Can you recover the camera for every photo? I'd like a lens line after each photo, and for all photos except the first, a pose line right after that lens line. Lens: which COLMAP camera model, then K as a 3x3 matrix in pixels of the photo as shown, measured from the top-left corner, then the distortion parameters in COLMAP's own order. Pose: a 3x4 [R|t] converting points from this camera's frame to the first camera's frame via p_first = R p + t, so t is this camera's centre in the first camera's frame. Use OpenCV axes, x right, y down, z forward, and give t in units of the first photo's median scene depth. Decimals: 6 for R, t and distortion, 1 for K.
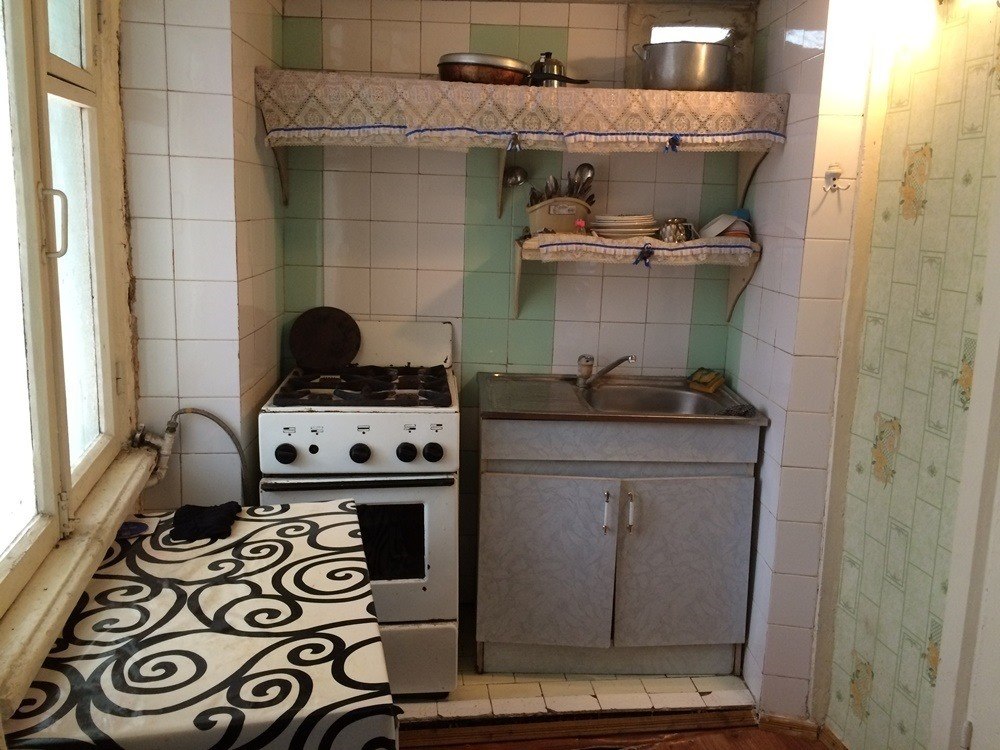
lens RADIAL K [[860.3, 0, 497.7], [0, 860.3, 372.2], [0, 0, 1]] dist [0.078099, -0.091259]
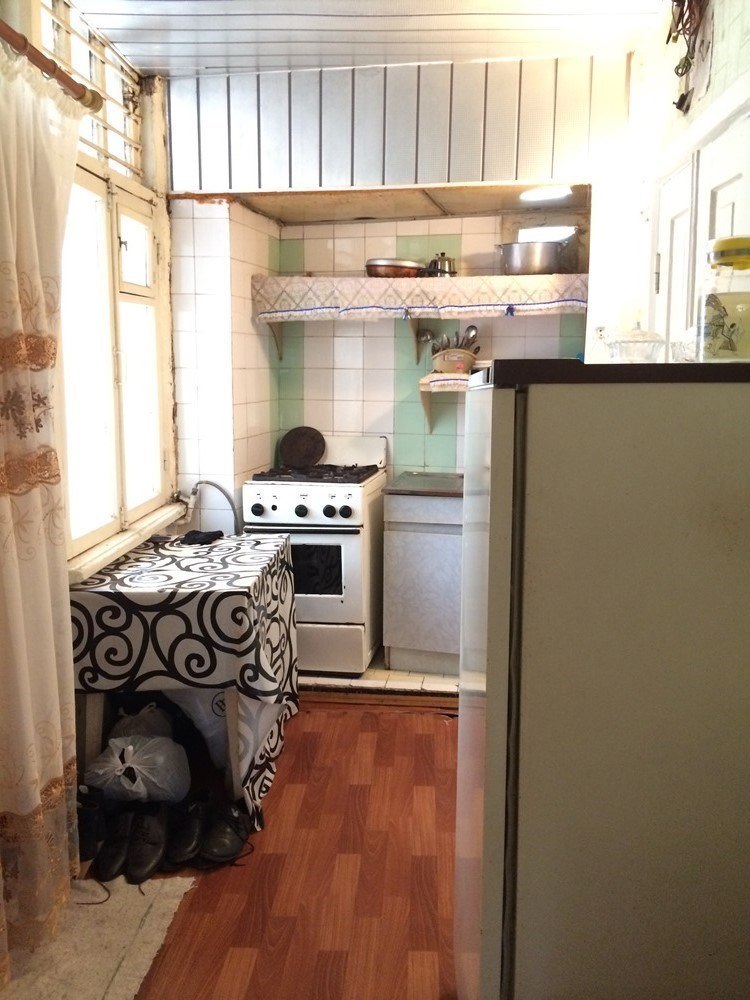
lens RADIAL K [[860.3, 0, 375.6], [0, 860.3, 499.7], [0, 0, 1]] dist [0.078099, -0.091259]
pose [[0.963408, 0.016532, -0.267528, 0.382690], [-0.027450, 0.998934, -0.037123, 0.122829], [0.266629, 0.043108, 0.962835, -0.480423]]
